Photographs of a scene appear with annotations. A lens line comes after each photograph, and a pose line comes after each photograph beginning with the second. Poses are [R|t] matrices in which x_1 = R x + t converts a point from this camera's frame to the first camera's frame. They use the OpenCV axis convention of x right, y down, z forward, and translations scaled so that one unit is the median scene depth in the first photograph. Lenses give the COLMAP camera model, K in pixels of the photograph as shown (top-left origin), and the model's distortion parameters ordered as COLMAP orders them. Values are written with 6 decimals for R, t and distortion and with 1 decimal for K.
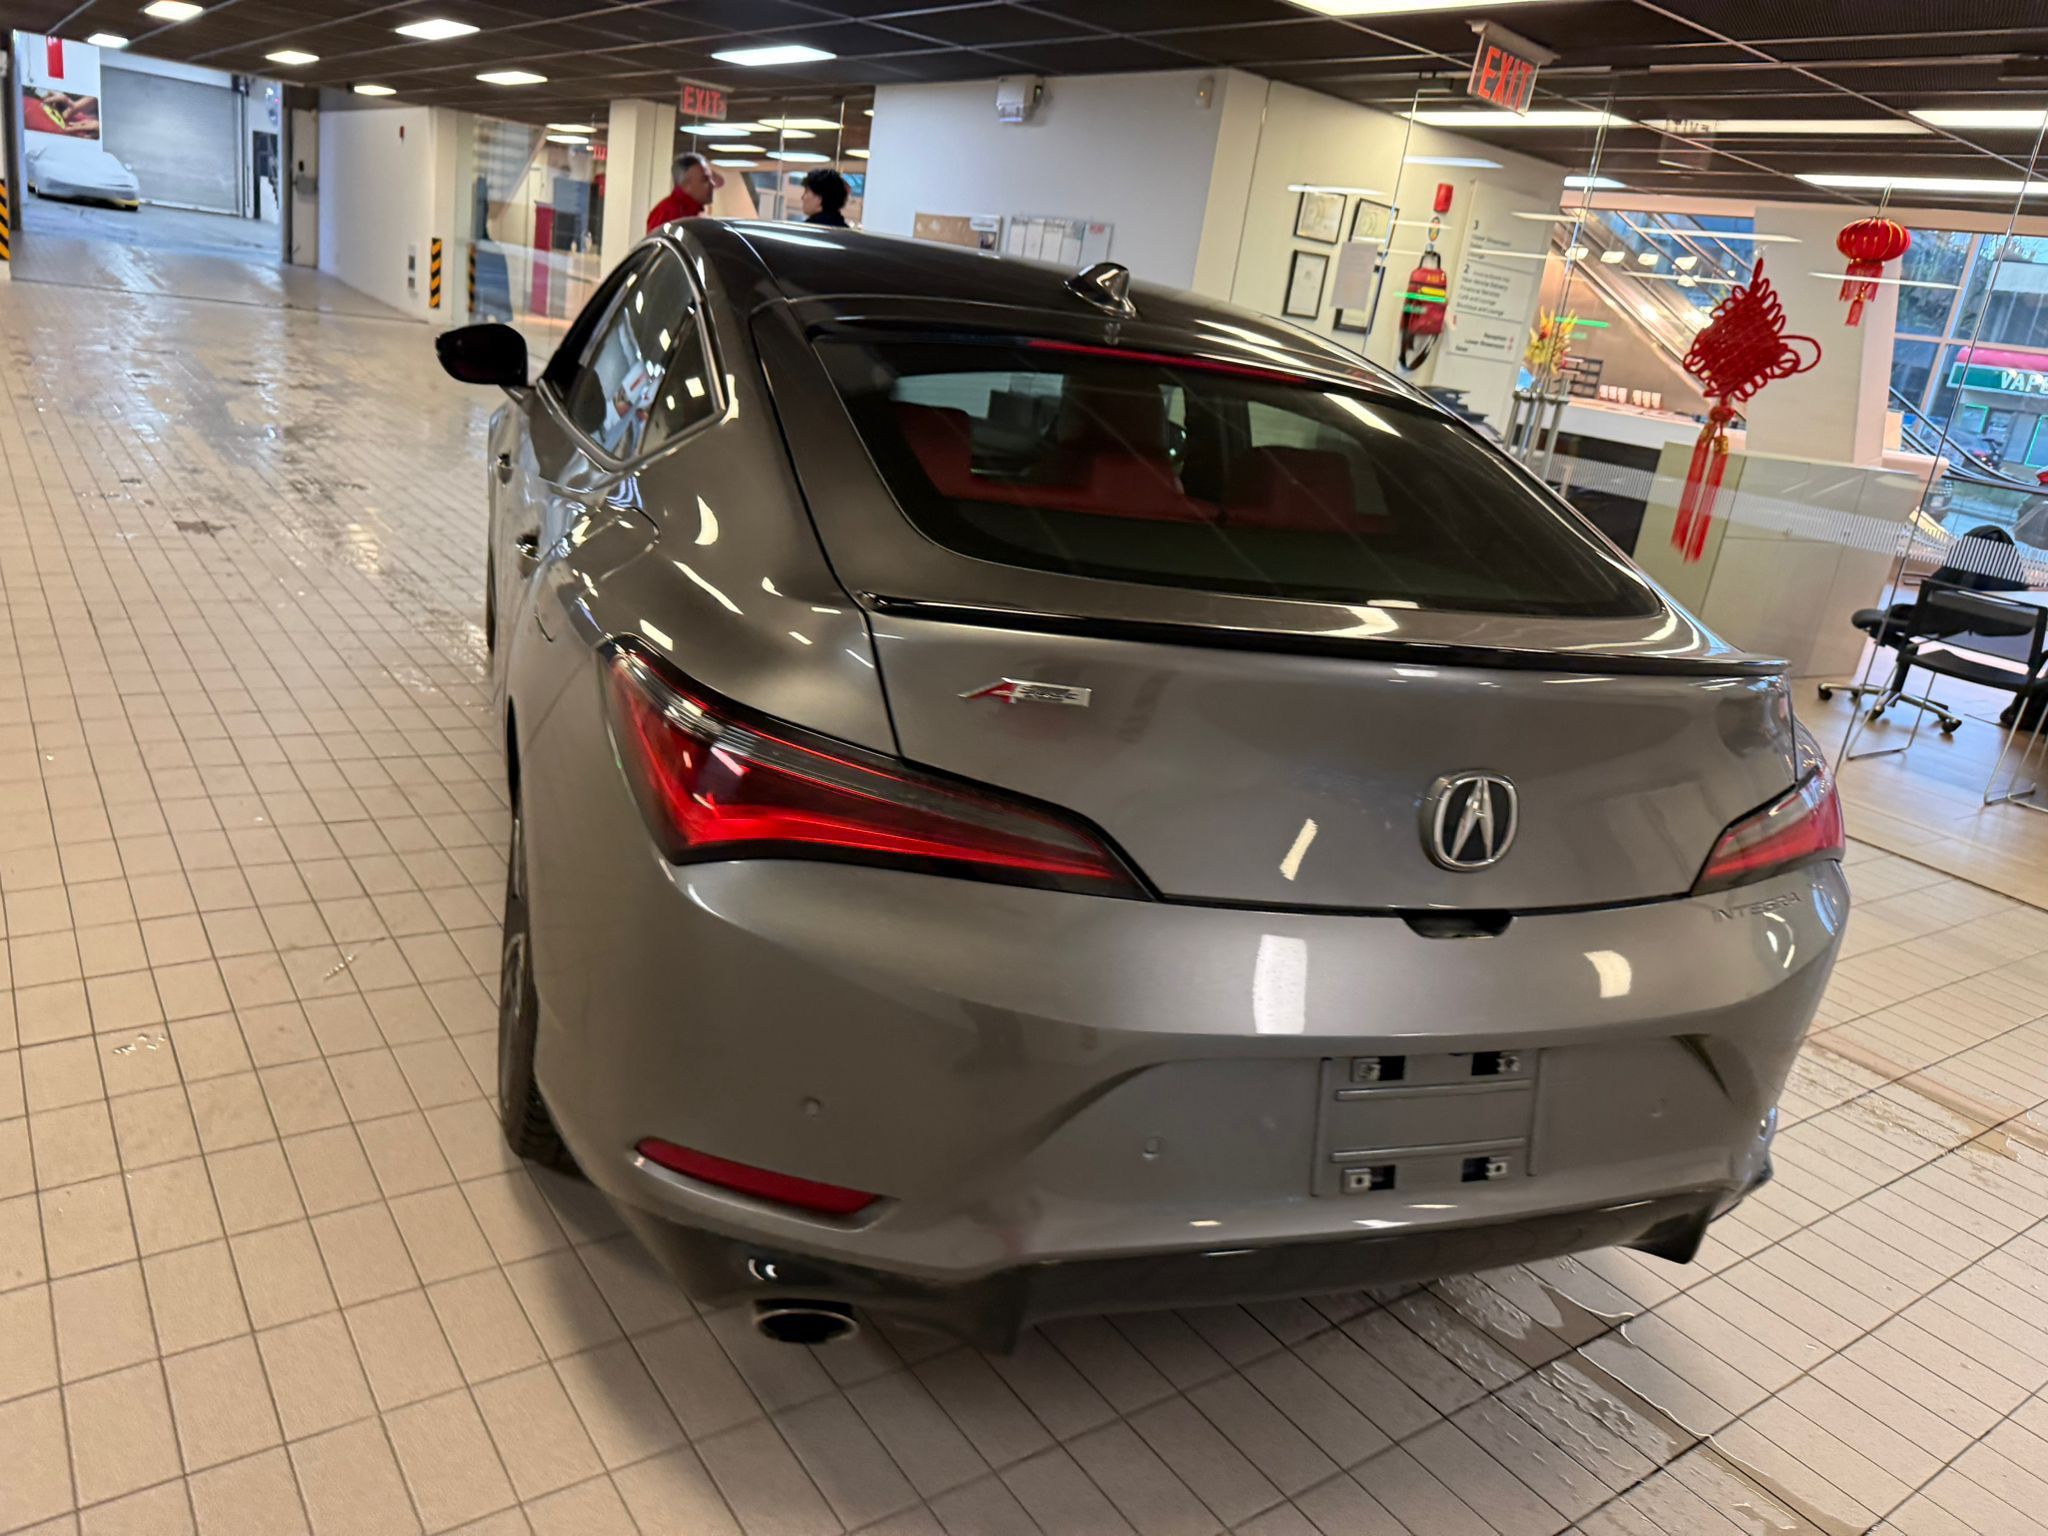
lens RADIAL K [[1427.6, 0, 1030.4], [0, 1427.6, 753.6], [0, 0, 1]] dist [0.028471, -0.048095]
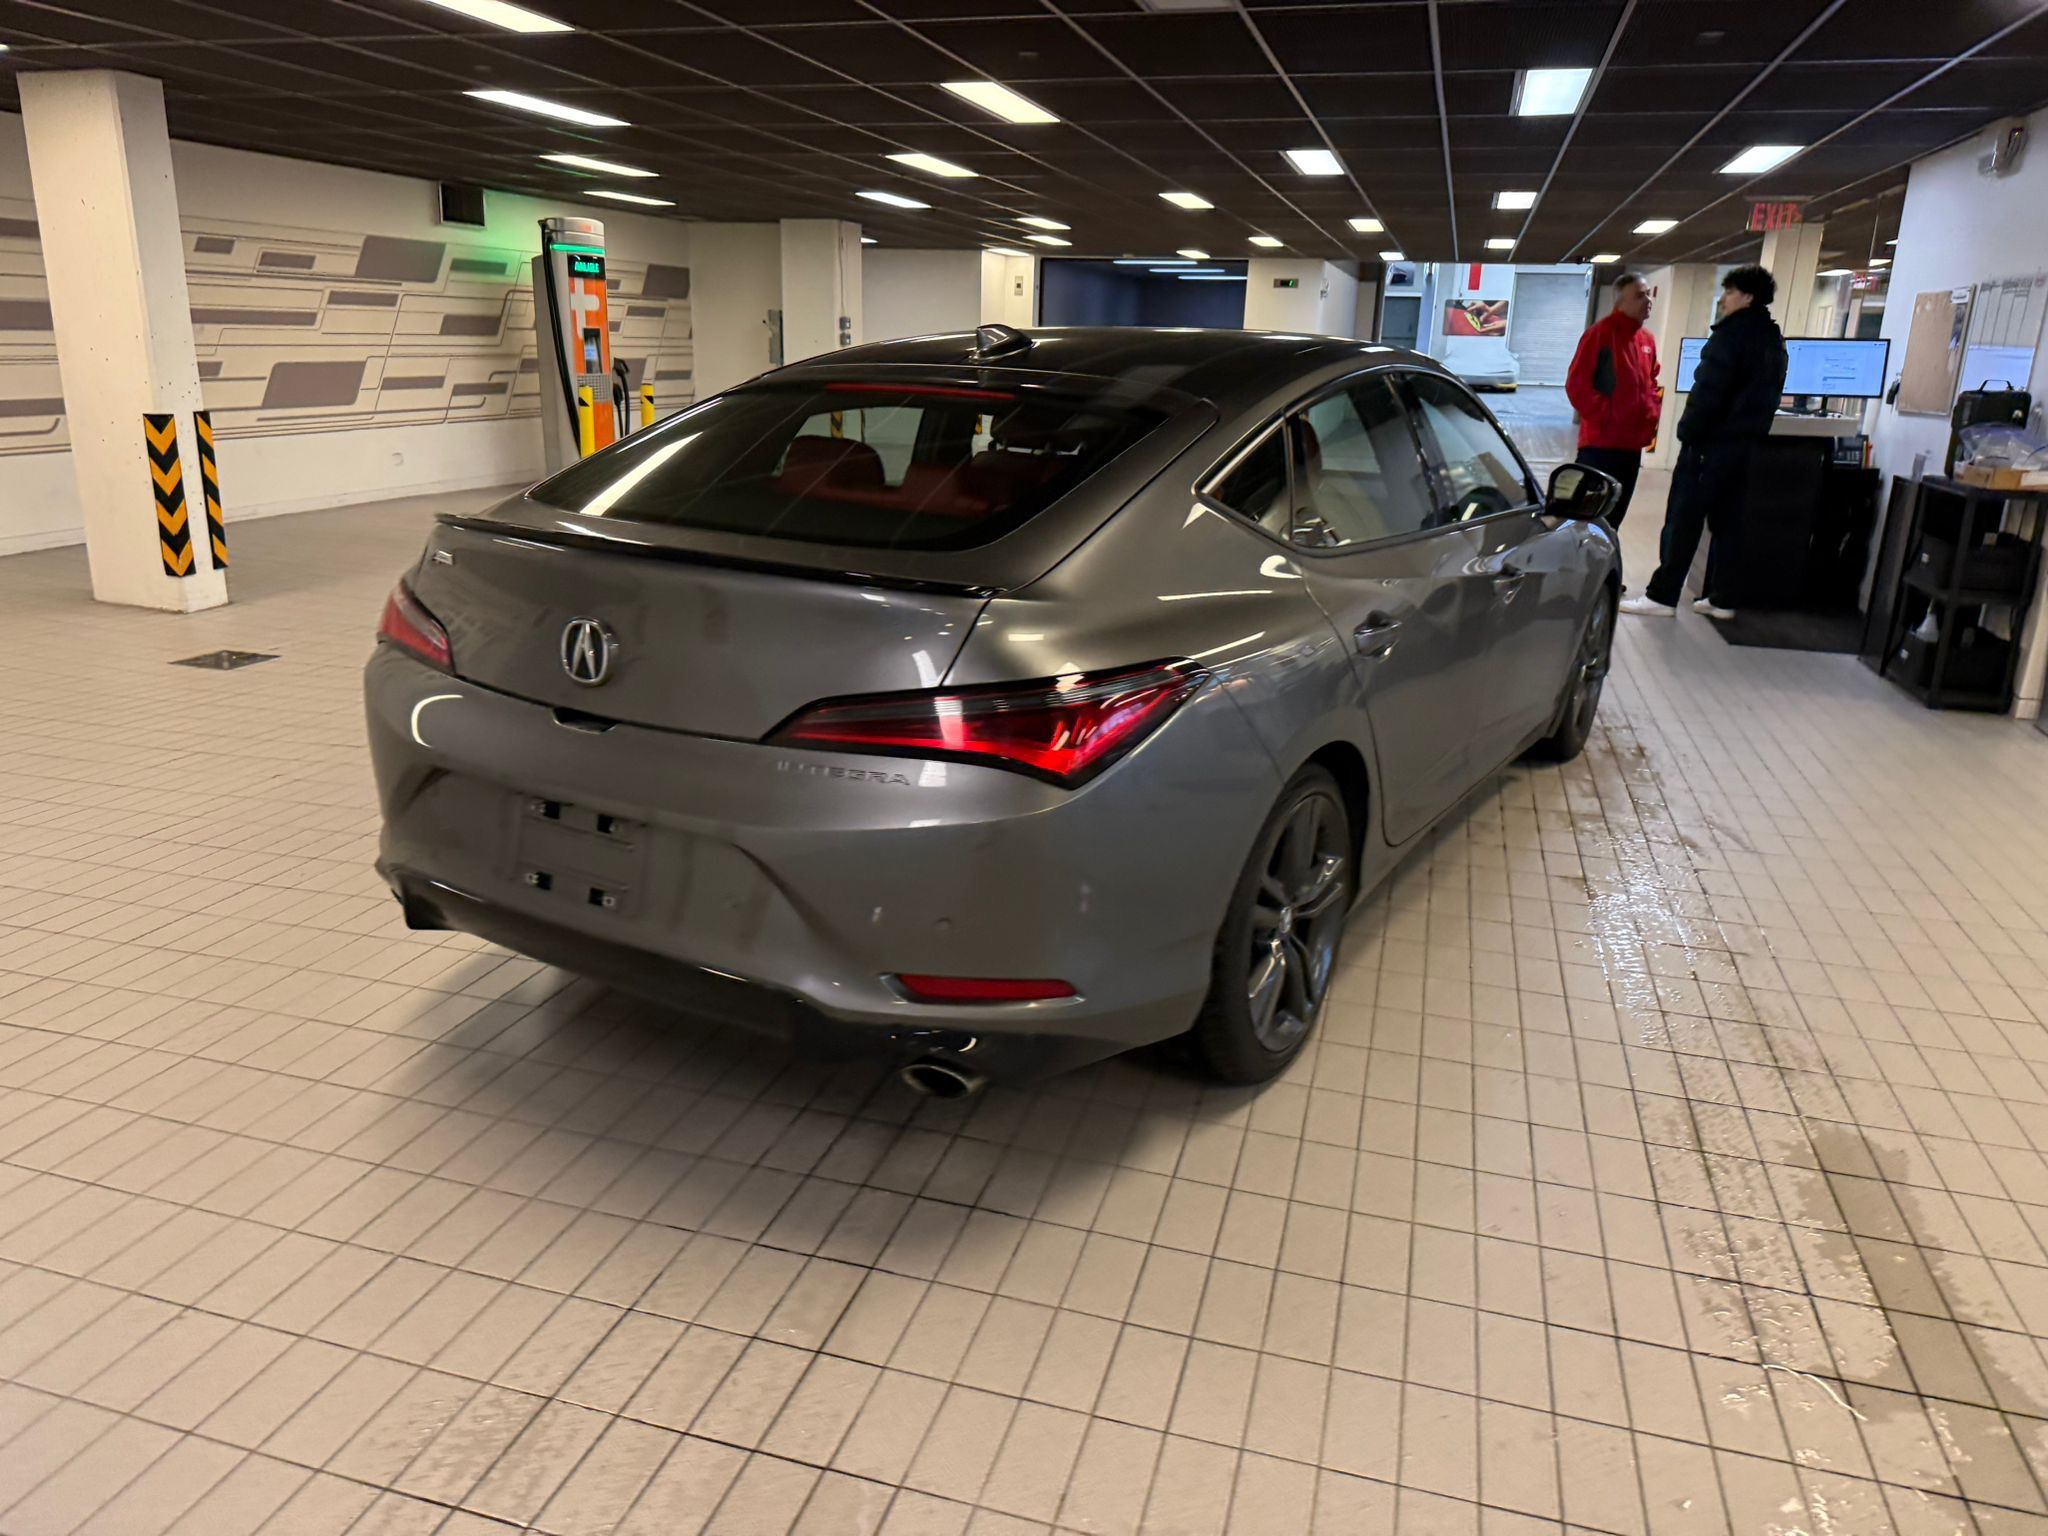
lens RADIAL K [[1427.6, 0, 1037.9], [0, 1427.6, 761.7], [0, 0, 1]] dist [0.028471, -0.048095]
pose [[0.622294, 0.095772, -0.776902, 0.333176], [-0.173888, 0.984603, -0.017907, 0.019459], [0.763225, 0.146238, 0.629366, 0.077743]]
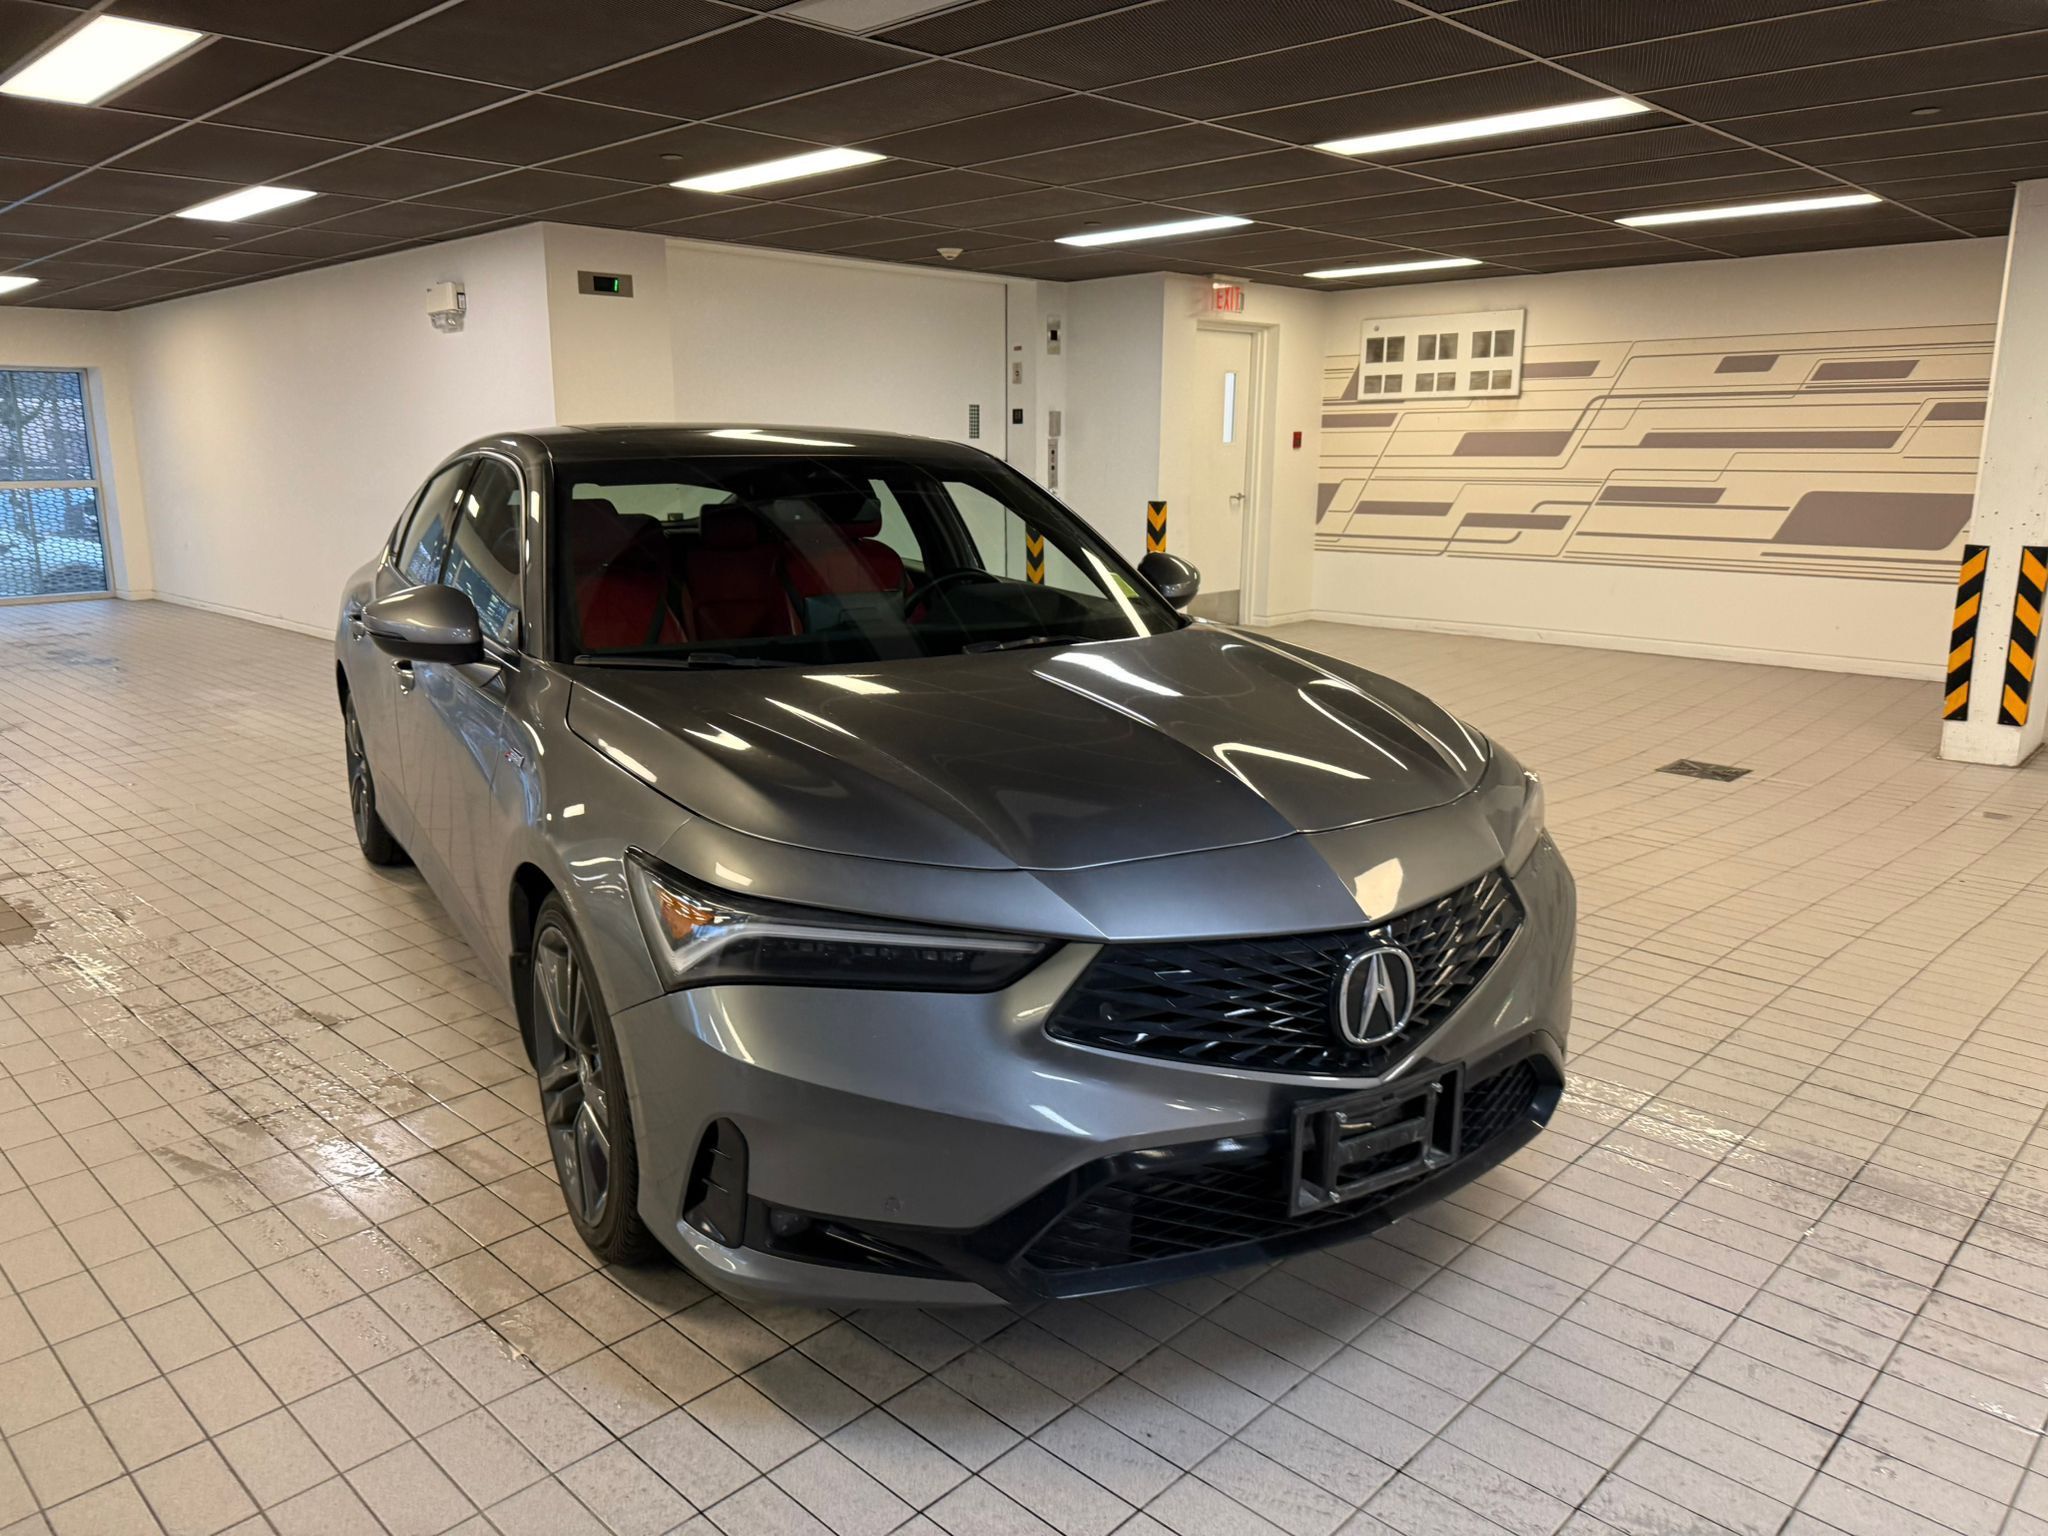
lens RADIAL K [[1427.6, 0, 1009.1], [0, 1427.6, 780.8], [0, 0, 1]] dist [0.028471, -0.048095]
pose [[-0.974889, -0.094999, -0.201412, -0.038770], [-0.183305, 0.855910, 0.483546, -0.304076], [0.126454, 0.508324, -0.851831, 0.905091]]
